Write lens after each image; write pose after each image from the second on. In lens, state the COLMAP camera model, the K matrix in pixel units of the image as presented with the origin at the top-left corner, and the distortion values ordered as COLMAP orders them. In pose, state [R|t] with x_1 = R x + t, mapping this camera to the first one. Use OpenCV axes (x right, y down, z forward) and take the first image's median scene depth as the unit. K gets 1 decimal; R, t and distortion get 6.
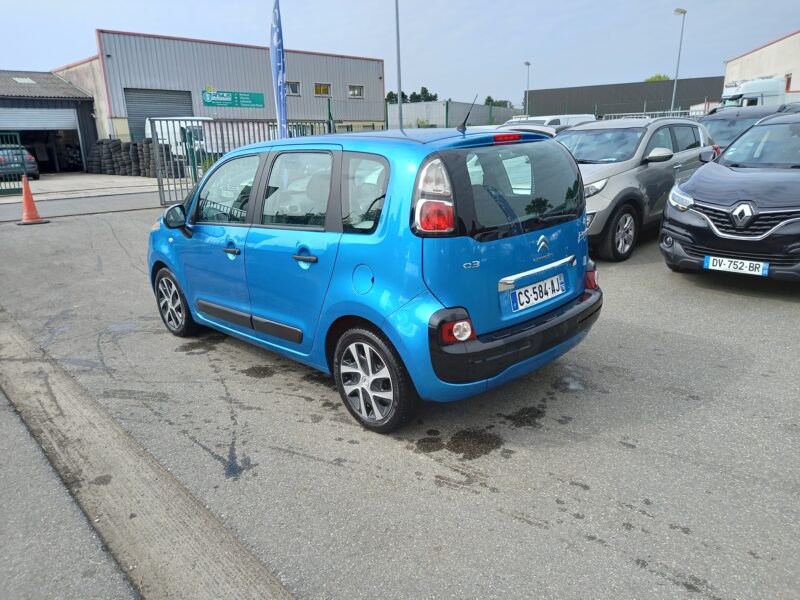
lens RADIAL K [[582.9, 0, 403.1], [0, 582.9, 301.3], [0, 0, 1]] dist [0.073563, -0.062001]
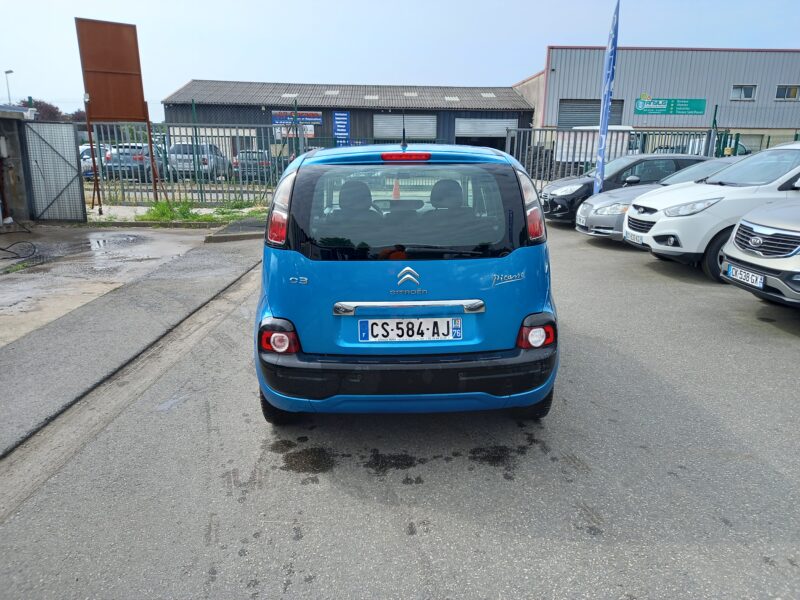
lens RADIAL K [[582.9, 0, 403.1], [0, 582.9, 301.3], [0, 0, 1]] dist [0.073563, -0.062001]
pose [[0.737996, 0.202709, -0.643638, 0.670068], [-0.210370, 0.975393, 0.065981, -0.097226], [0.641175, 0.086708, 0.762480, 0.265228]]
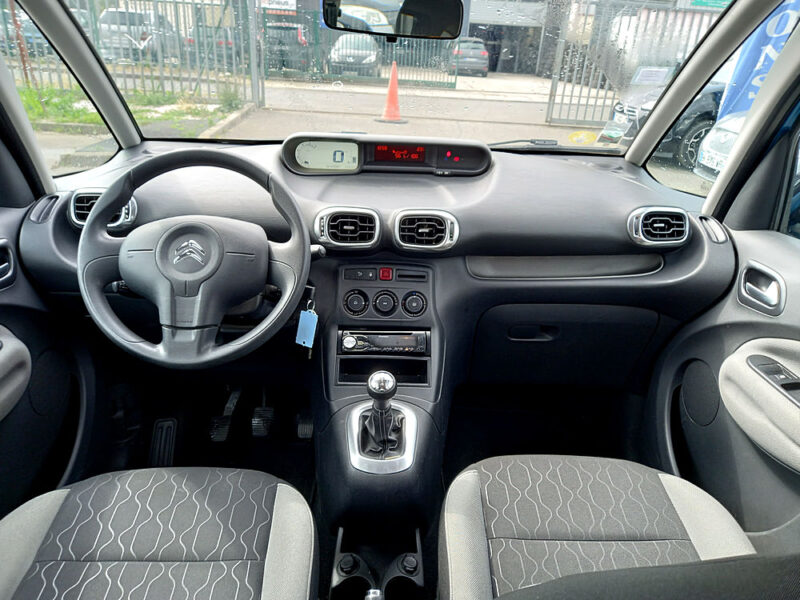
lens RADIAL K [[582.9, 0, 403.1], [0, 582.9, 301.3], [0, 0, 1]] dist [0.073563, -0.062001]
pose [[0.737469, 0.334073, -0.586971, -0.066716], [-0.254668, 0.942493, 0.216454, -0.228132], [0.625527, -0.010145, 0.780136, 1.050572]]
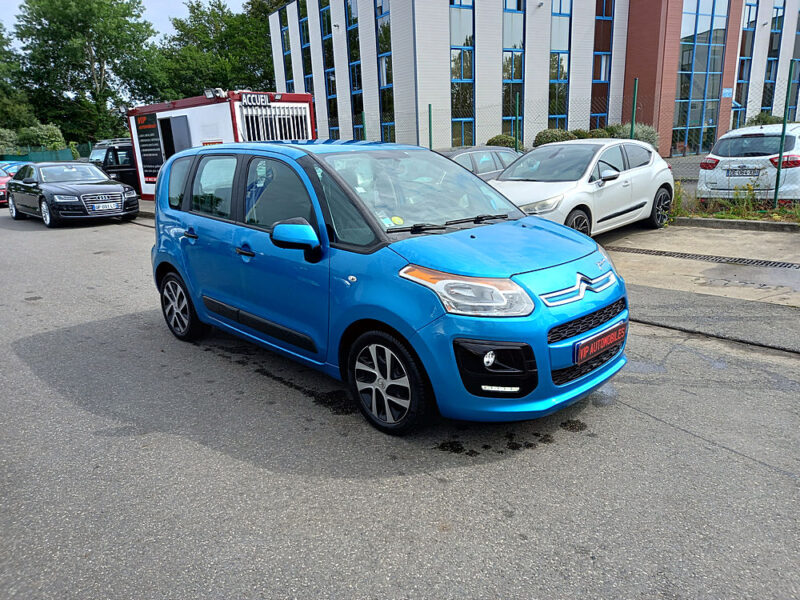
lens RADIAL K [[582.9, 0, 403.1], [0, 582.9, 301.3], [0, 0, 1]] dist [0.073563, -0.062001]
pose [[-0.997015, 0.077201, 0.000636, -0.250779], [0.066532, 0.854986, 0.514367, -0.621260], [0.039166, 0.512874, -0.857570, 2.248558]]
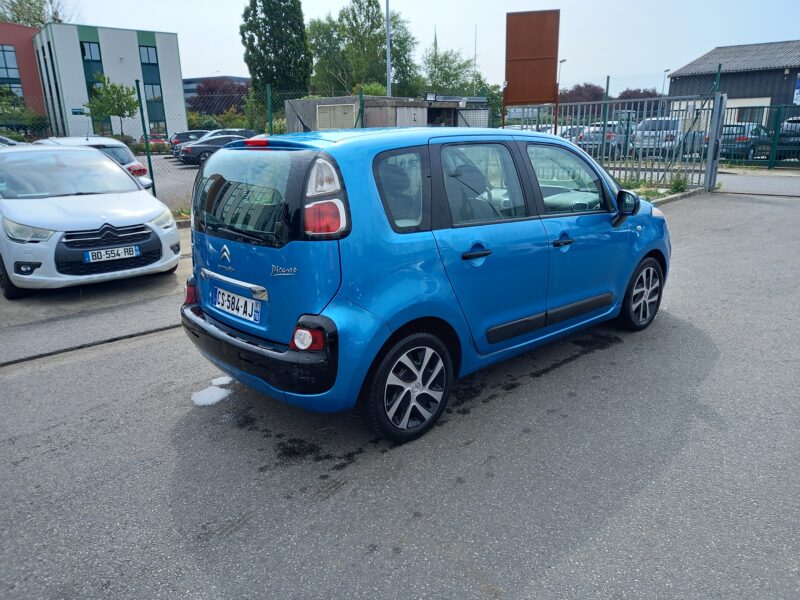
lens RADIAL K [[582.9, 0, 403.1], [0, 582.9, 301.3], [0, 0, 1]] dist [0.073563, -0.062001]
pose [[-0.020383, 0.311665, -0.949974, 0.977343], [-0.252984, 0.917642, 0.306485, -0.330205], [0.967256, 0.246575, 0.060142, 1.029582]]
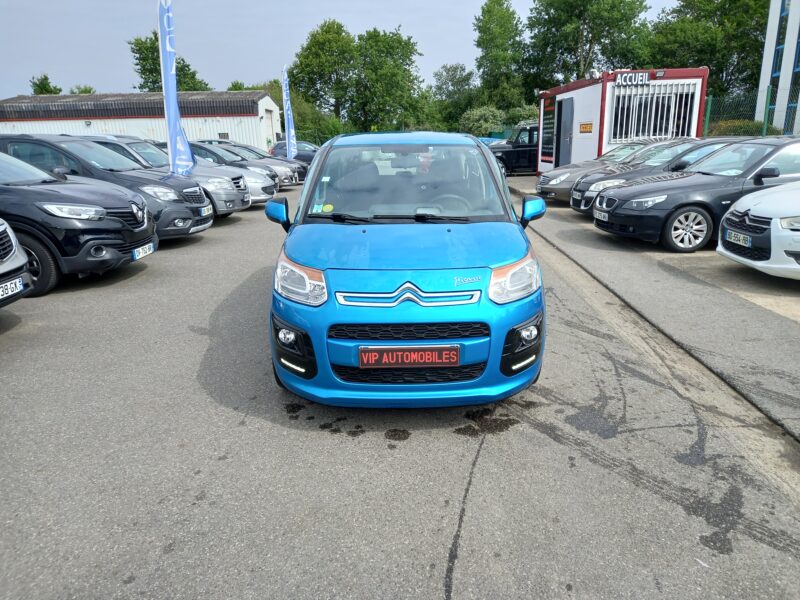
lens RADIAL K [[582.9, 0, 403.1], [0, 582.9, 301.3], [0, 0, 1]] dist [0.073563, -0.062001]
pose [[-0.722489, -0.138853, 0.677296, -1.033483], [0.233629, 0.872968, 0.428186, -0.536090], [-0.650713, 0.467596, -0.598270, 2.026557]]
